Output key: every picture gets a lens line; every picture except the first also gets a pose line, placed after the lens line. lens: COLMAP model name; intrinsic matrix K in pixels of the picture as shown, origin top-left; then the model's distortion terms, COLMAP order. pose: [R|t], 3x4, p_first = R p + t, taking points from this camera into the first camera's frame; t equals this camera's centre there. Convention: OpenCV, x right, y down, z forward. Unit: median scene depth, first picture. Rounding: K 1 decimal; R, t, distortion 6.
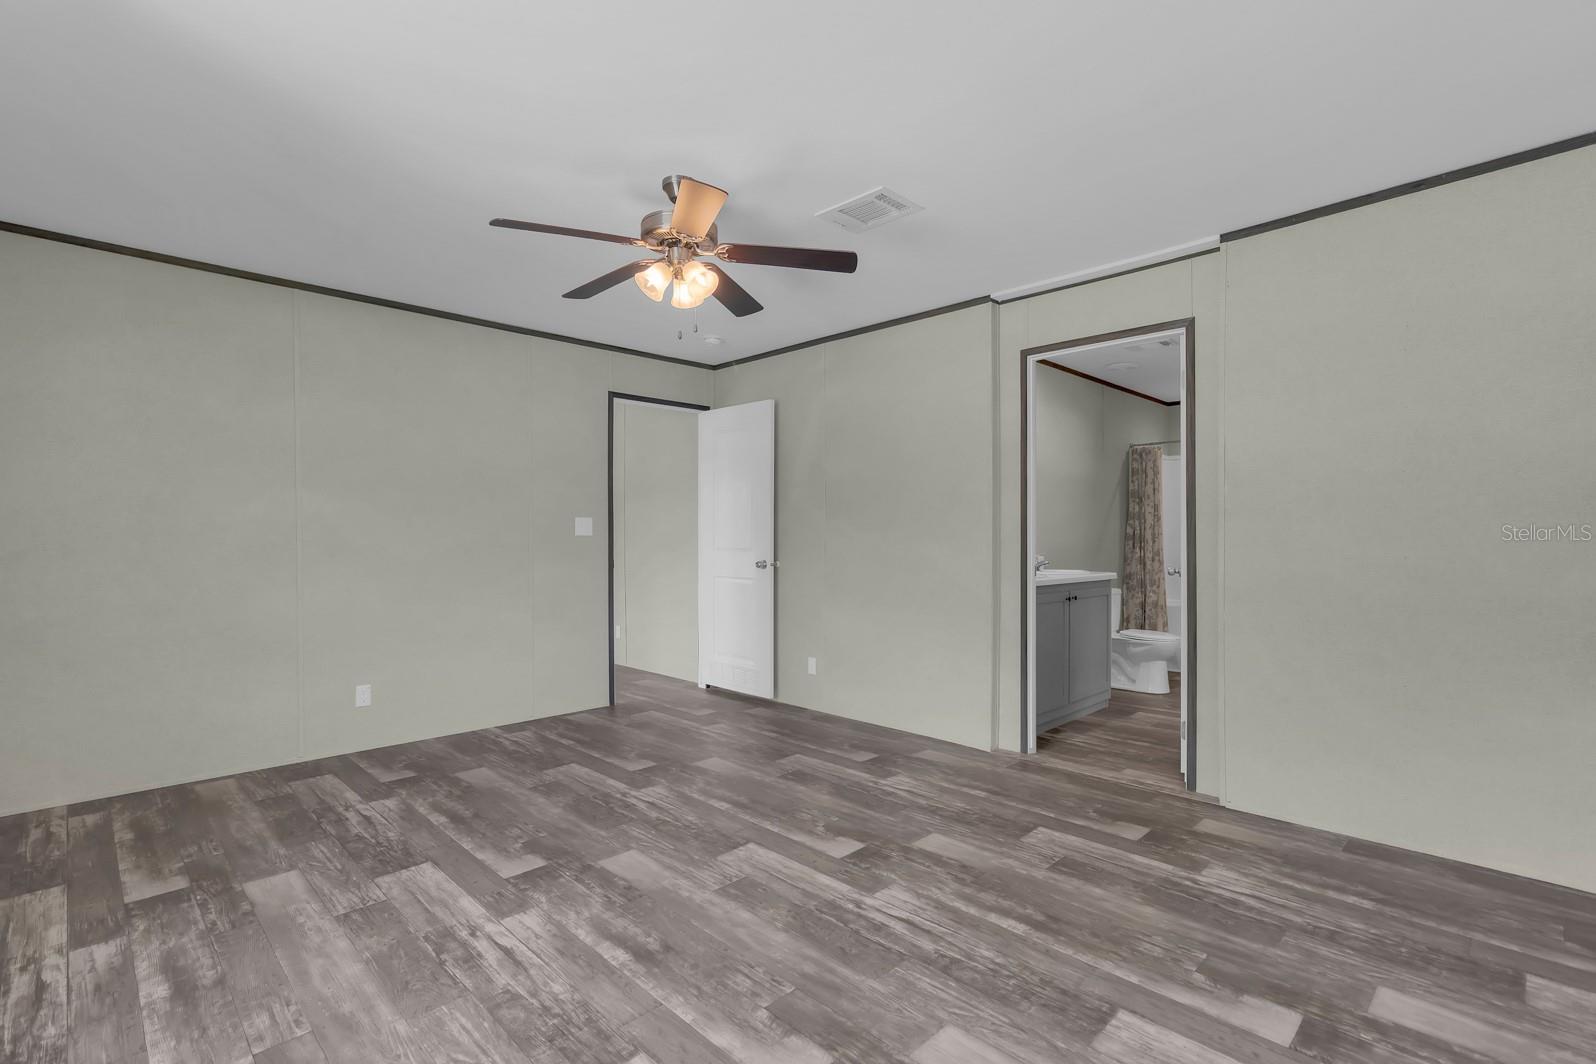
lens RADIAL K [[737.3, 0, 814.7], [0, 737.3, 535.7], [0, 0, 1]] dist [0.003393, -0.000651]
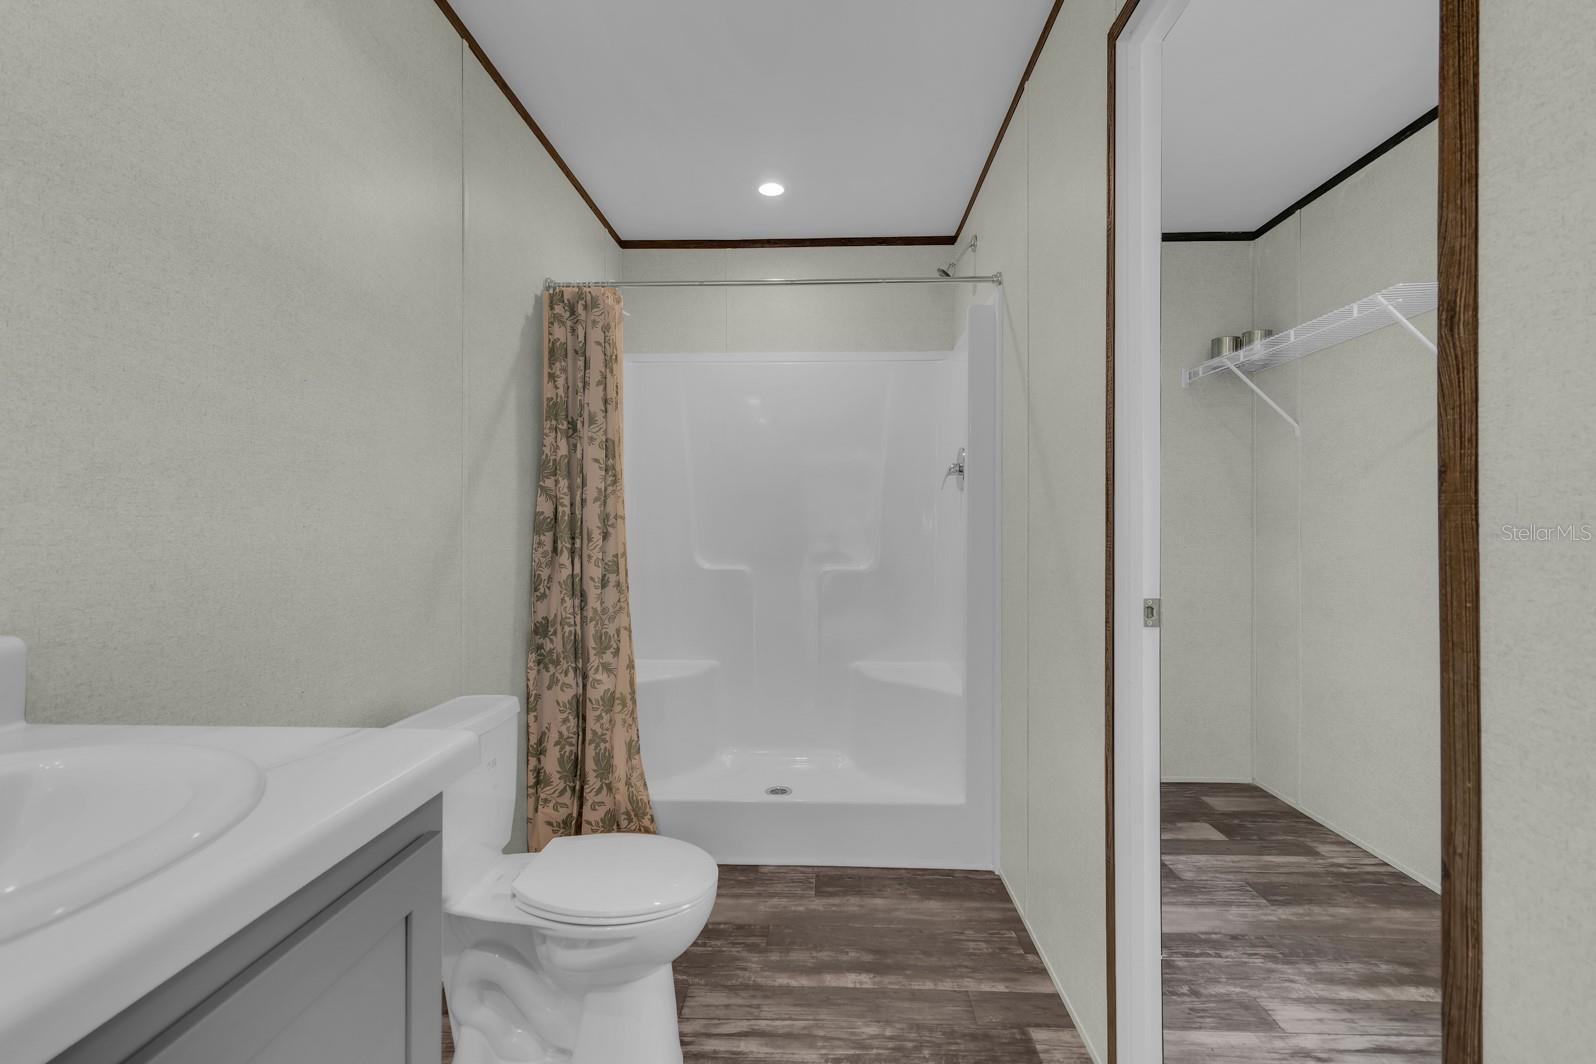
lens RADIAL K [[739.5, 0, 800.3], [0, 739.5, 527.4], [0, 0, 1]] dist [-0.001072, -0.000061]
pose [[0.735589, -0.002152, 0.677425, 0.099751], [-0.002461, 0.999980, 0.005849, 0.000422], [-0.677424, -0.005969, 0.735568, 0.236449]]
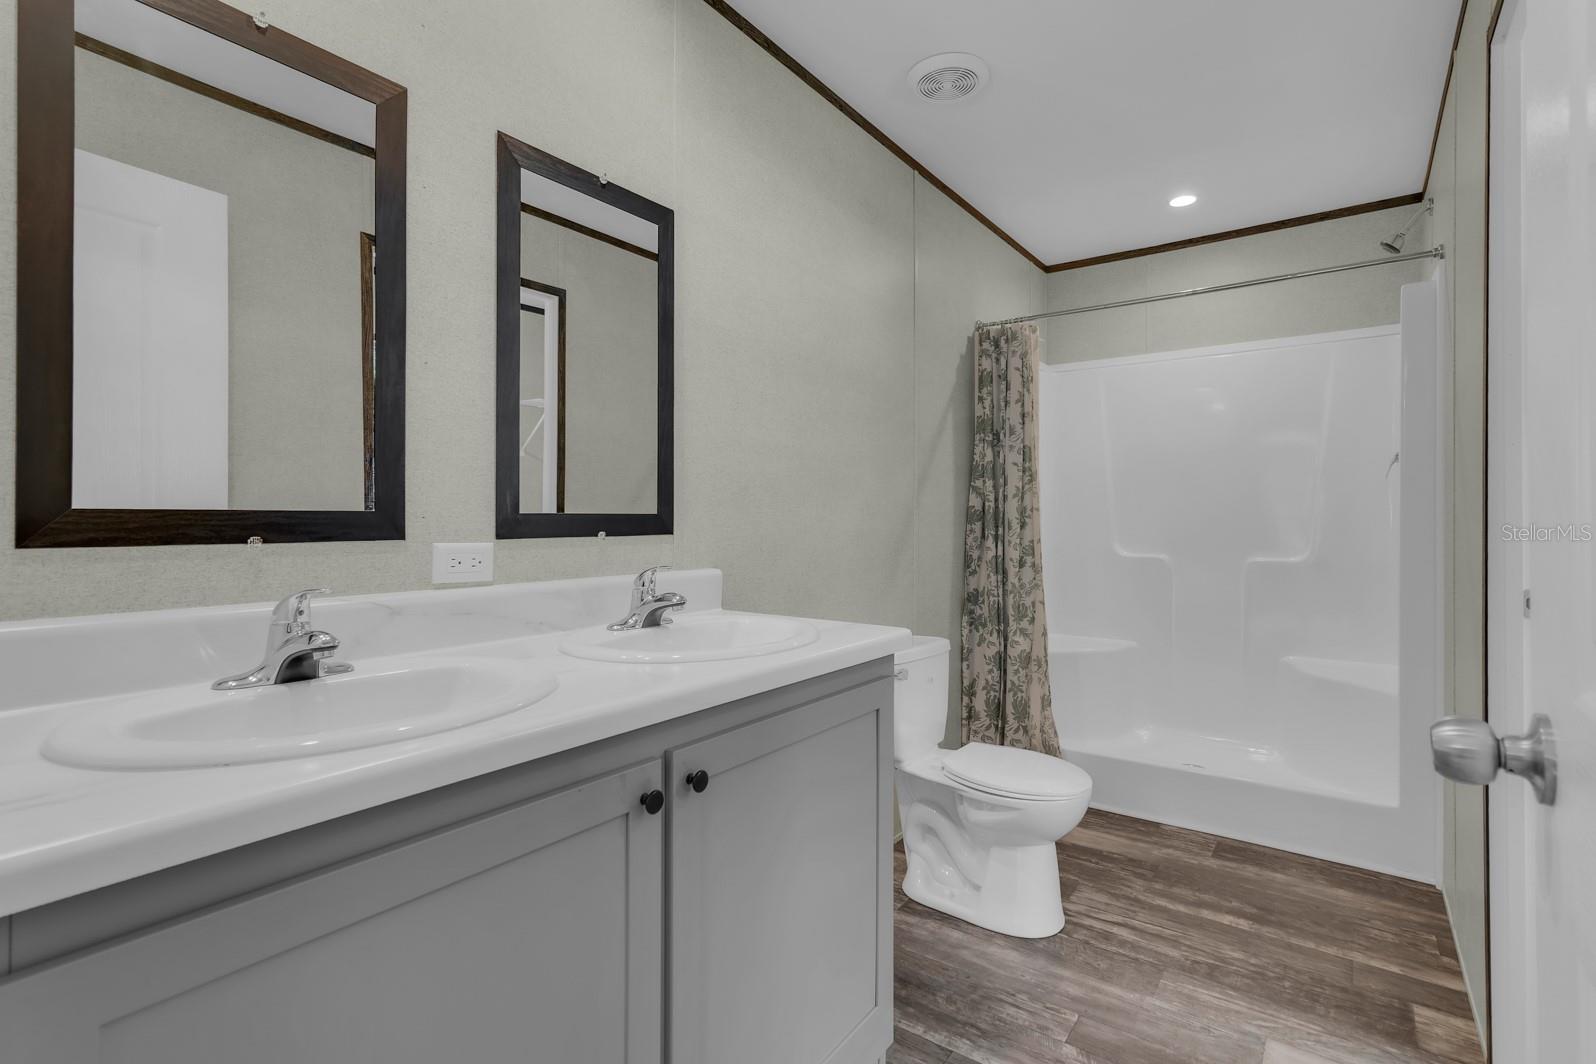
lens RADIAL K [[751.8, 0, 801.7], [0, 751.8, 515.7], [0, 0, 1]] dist [-0.003346, -0.000426]
pose [[0.988658, -0.001767, 0.150175, 0.090392], [0.001295, 0.999994, 0.003243, 0.000096], [-0.150180, -0.003011, 0.988654, 0.199388]]
